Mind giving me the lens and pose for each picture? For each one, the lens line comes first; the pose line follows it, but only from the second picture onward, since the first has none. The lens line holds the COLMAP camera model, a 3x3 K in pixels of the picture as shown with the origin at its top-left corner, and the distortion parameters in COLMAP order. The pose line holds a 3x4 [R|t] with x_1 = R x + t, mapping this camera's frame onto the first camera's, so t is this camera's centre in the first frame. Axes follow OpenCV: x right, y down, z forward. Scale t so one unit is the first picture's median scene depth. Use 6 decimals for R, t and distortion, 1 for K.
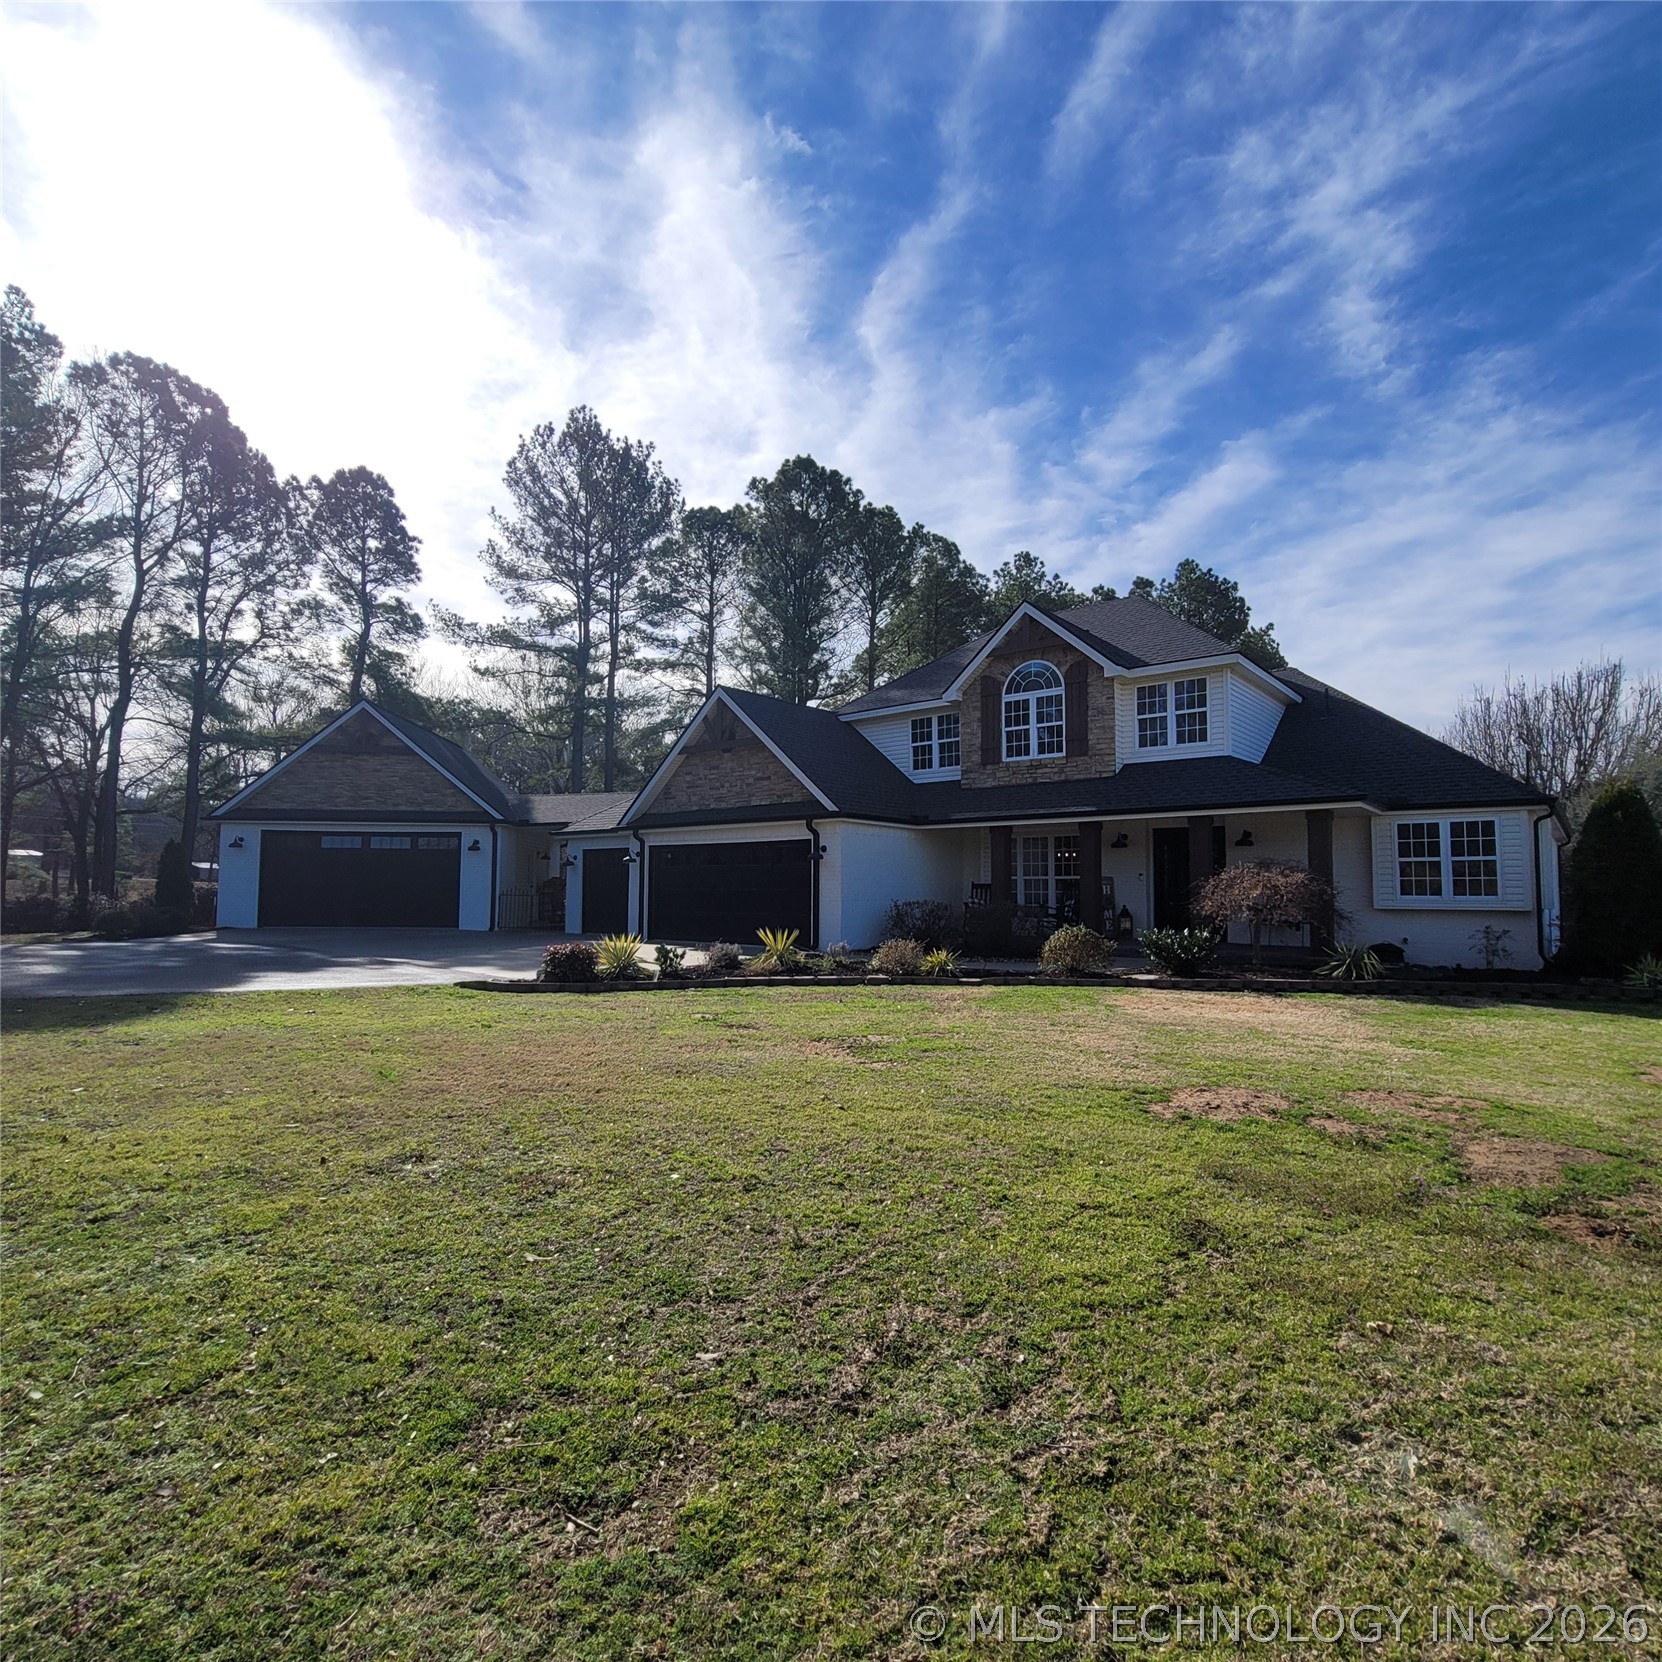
lens RADIAL K [[899.7, 0, 828.9], [0, 899.7, 833.8], [0, 0, 1]] dist [-0.003720, 0.002730]
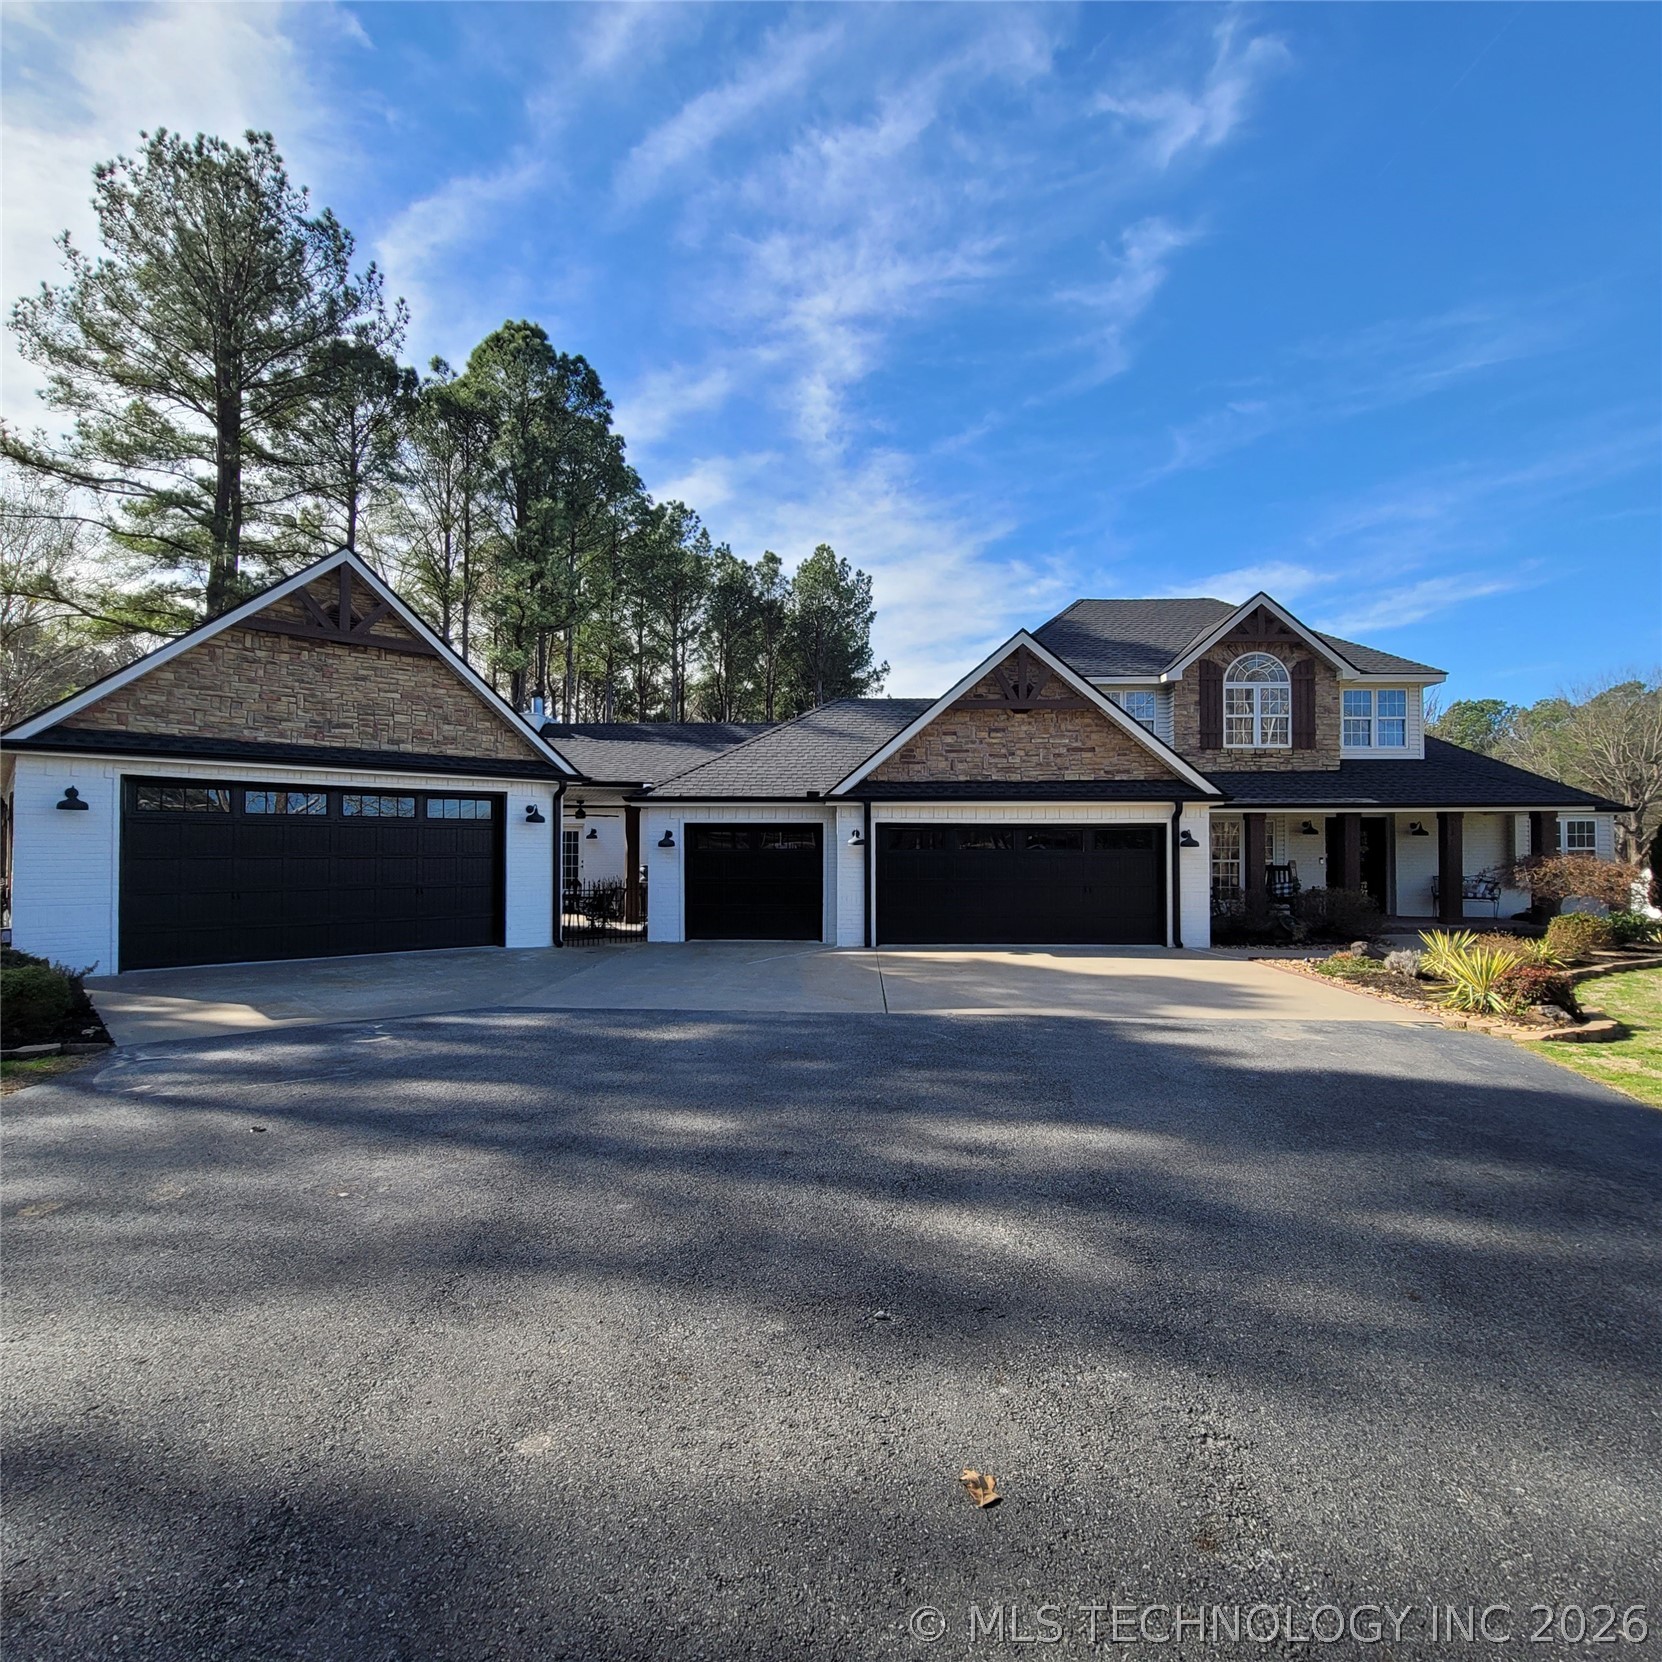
lens RADIAL K [[899.7, 0, 828.9], [0, 899.7, 833.8], [0, 0, 1]] dist [-0.003720, 0.002730]
pose [[0.792326, 0.006380, 0.610065, -0.802071], [-0.033333, 0.998904, 0.032846, -0.001522], [-0.609187, -0.046360, 0.791671, 0.477742]]
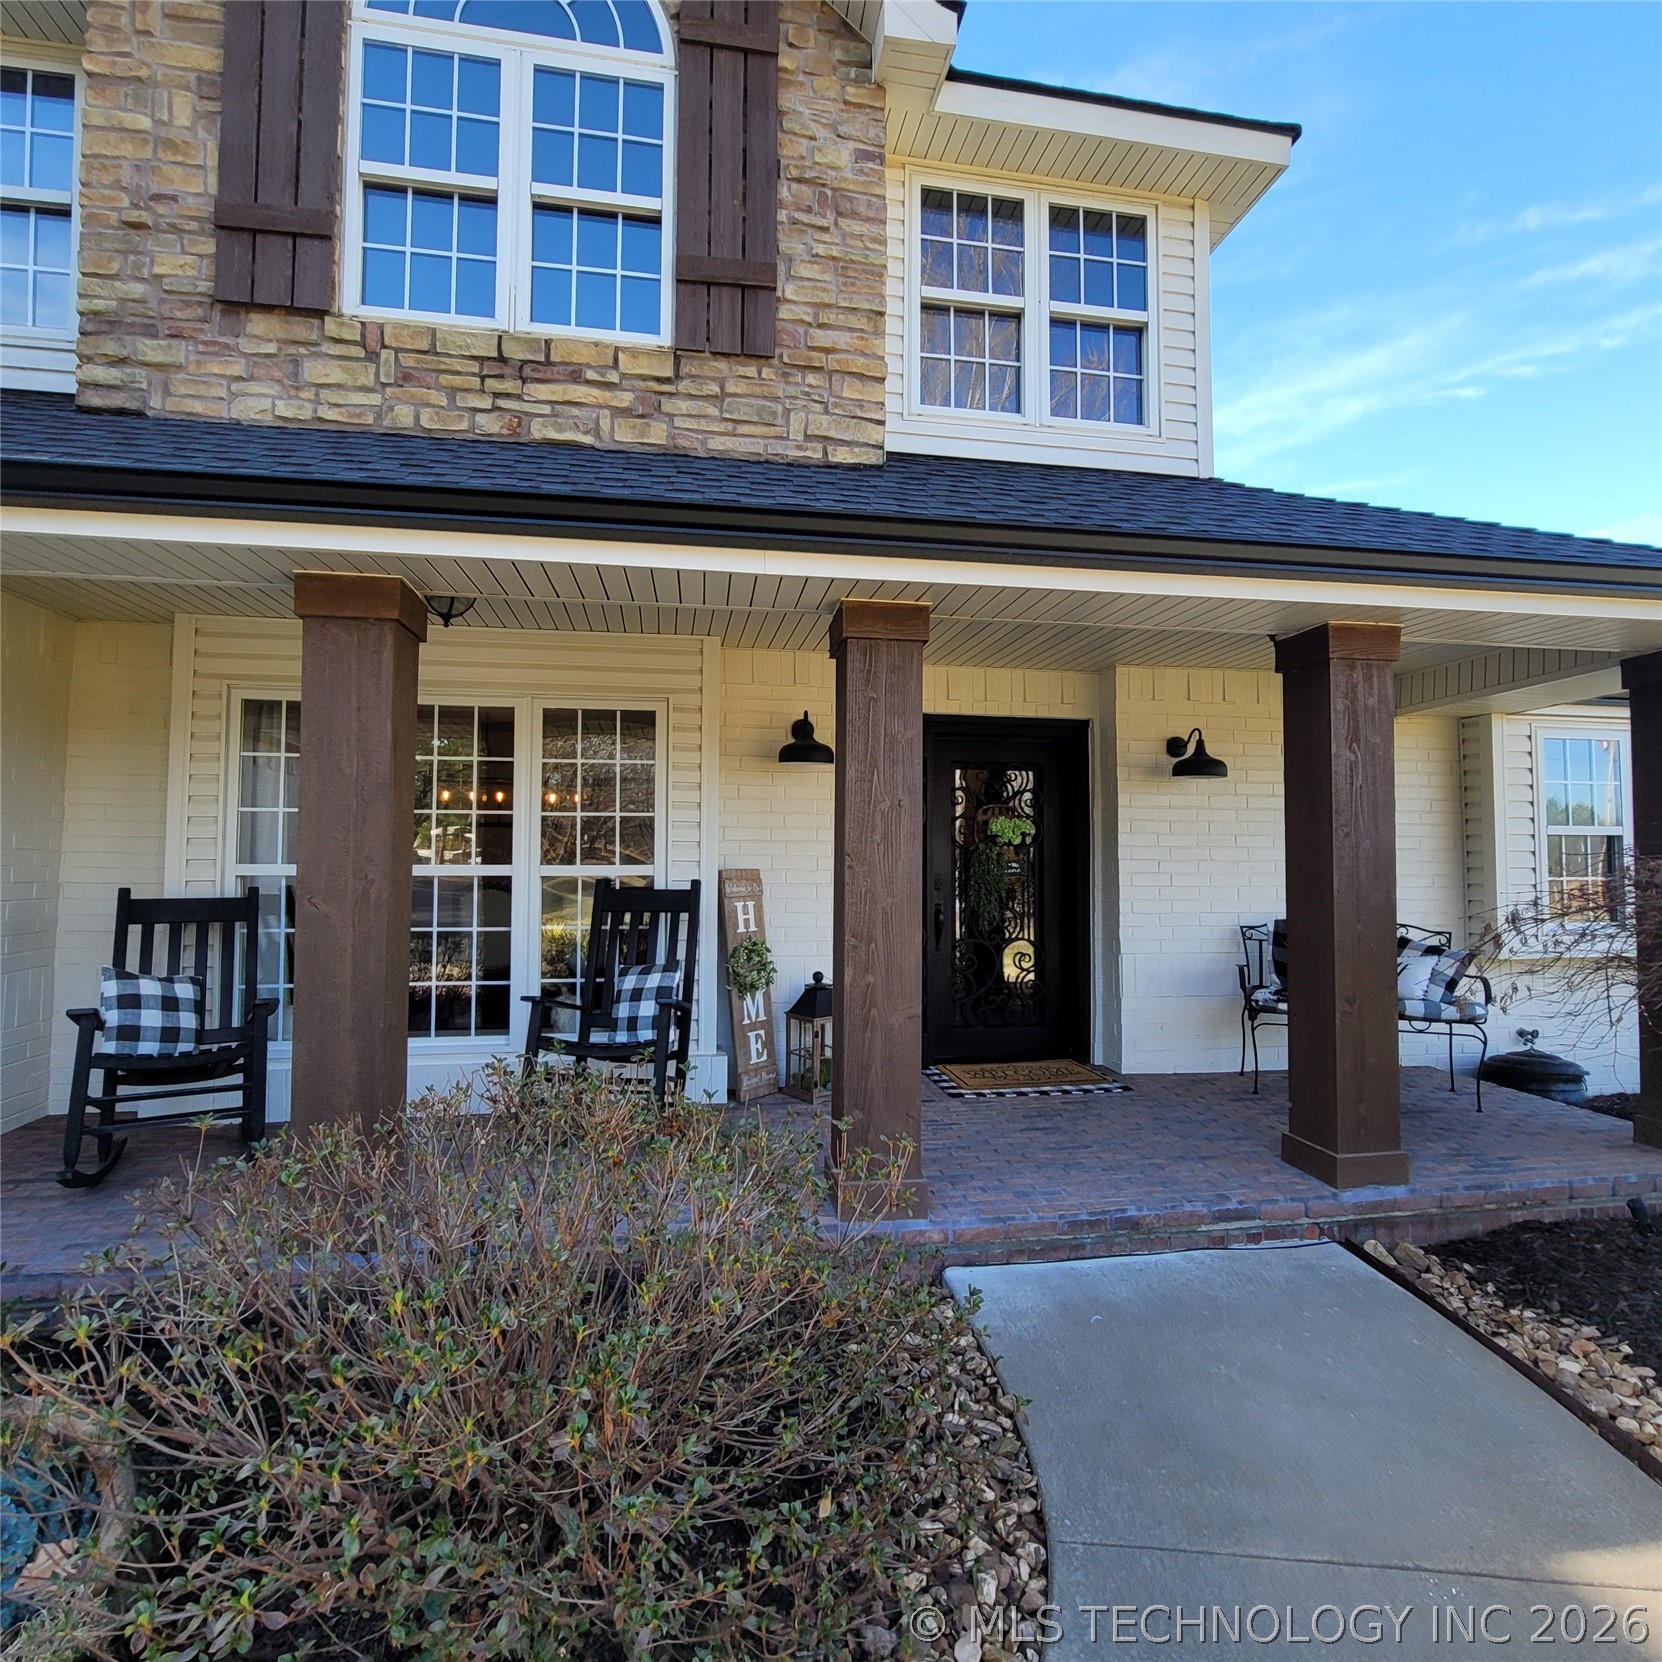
lens RADIAL K [[899.7, 0, 828.9], [0, 899.7, 833.8], [0, 0, 1]] dist [-0.003720, 0.002730]
pose [[0.649037, 0.027516, 0.760259, 0.114943], [-0.044665, 0.999000, 0.001973, 0.035410], [-0.759444, -0.035237, 0.649617, 0.799060]]
